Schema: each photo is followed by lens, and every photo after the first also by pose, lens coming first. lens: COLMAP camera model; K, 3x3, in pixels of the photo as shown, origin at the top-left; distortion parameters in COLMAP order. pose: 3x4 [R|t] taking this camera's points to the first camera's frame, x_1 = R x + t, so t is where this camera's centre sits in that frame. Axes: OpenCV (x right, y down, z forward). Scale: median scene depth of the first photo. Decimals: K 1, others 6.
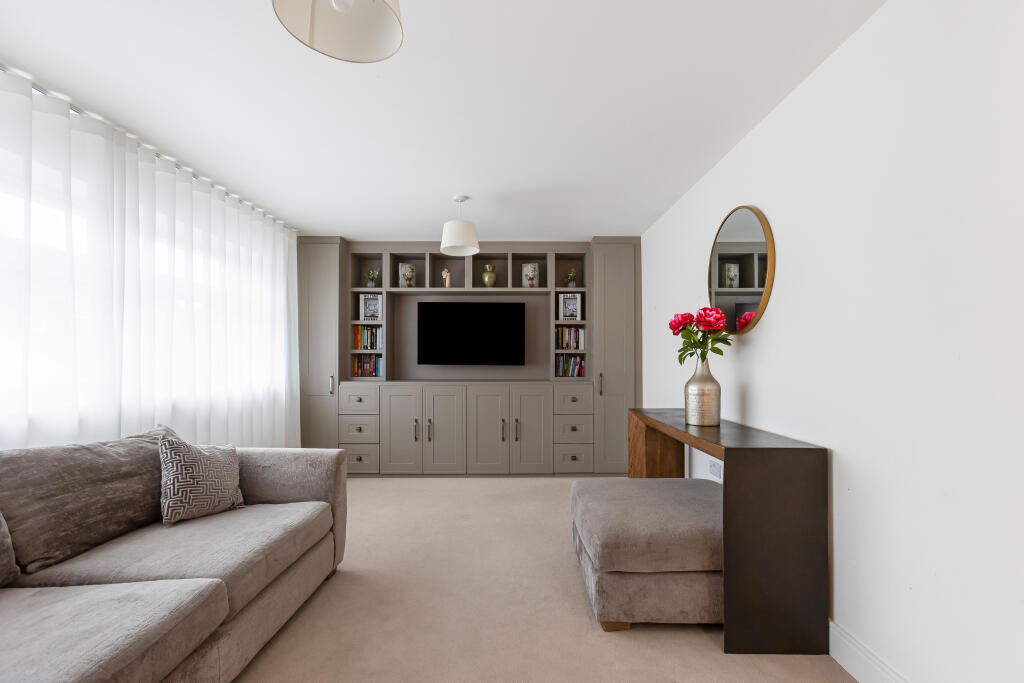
lens RADIAL K [[459.7, 0, 514.7], [0, 459.7, 356.3], [0, 0, 1]] dist [-0.020297, 0.019924]
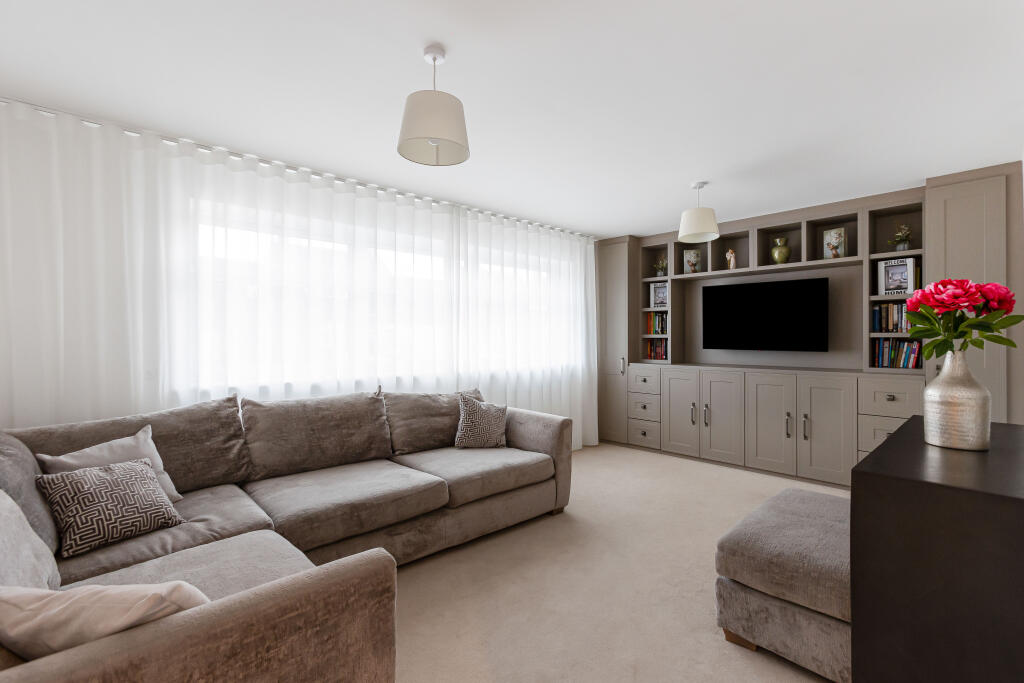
lens RADIAL K [[470.5, 0, 525.3], [0, 470.5, 336.6], [0, 0, 1]] dist [-0.012549, 0.001035]
pose [[0.678748, -0.001654, -0.734369, 0.285856], [0.005295, 0.999982, 0.002641, -0.014086], [0.734352, -0.005681, 0.678745, 0.019261]]
